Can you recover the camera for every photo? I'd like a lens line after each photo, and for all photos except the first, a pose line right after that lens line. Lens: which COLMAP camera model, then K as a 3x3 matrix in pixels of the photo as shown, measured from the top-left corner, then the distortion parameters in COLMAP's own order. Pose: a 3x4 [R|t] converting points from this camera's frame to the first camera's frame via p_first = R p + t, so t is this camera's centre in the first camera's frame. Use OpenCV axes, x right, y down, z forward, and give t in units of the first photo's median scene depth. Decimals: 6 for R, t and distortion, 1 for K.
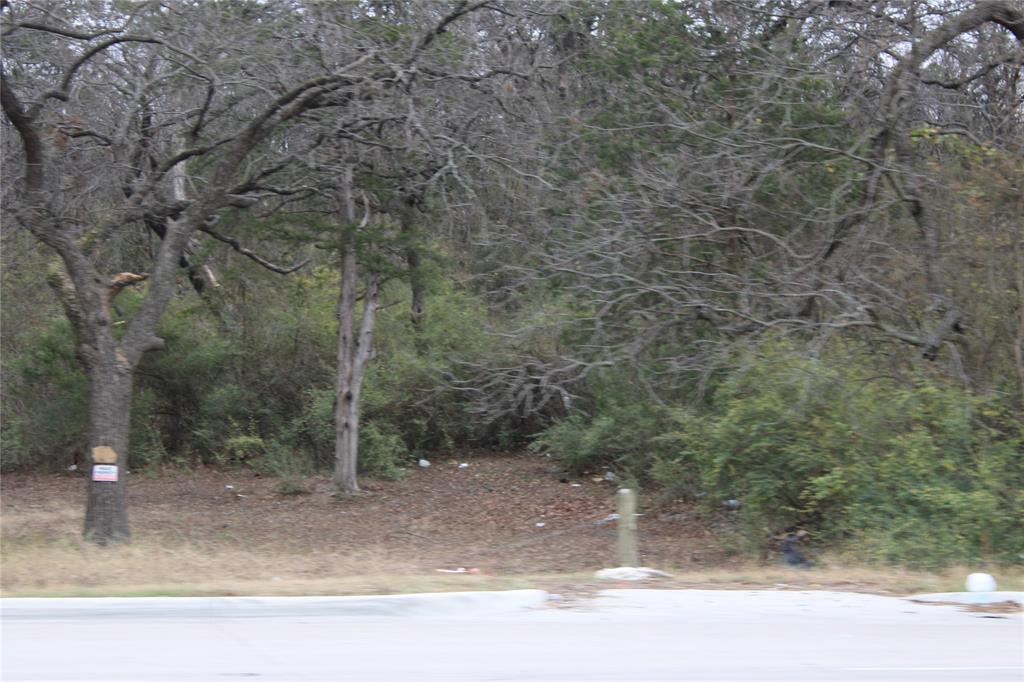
lens RADIAL K [[2575.6, 0, 512.0], [0, 2575.6, 341.0], [0, 0, 1]] dist [0.009627, 0.408716]
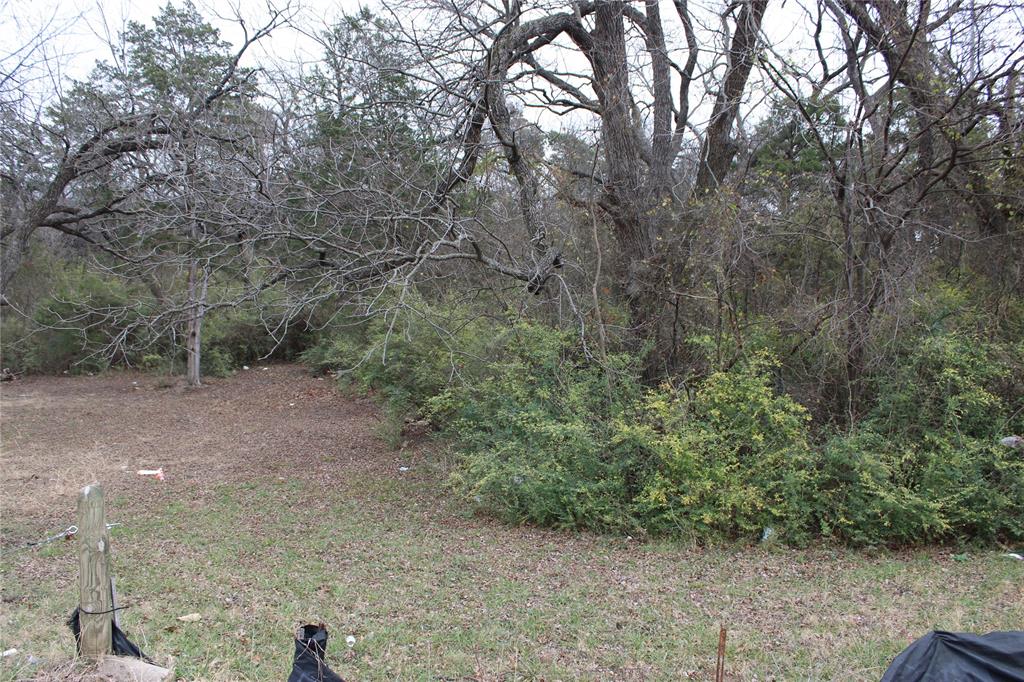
lens RADIAL K [[859.3, 0, 512.0], [0, 859.3, 341.0], [0, 0, 1]] dist [-0.155448, 0.139687]
pose [[0.983051, -0.010596, 0.183024, 0.072572], [0.004577, 0.999436, 0.033274, 0.010746], [-0.183273, -0.031872, 0.982545, 0.522900]]
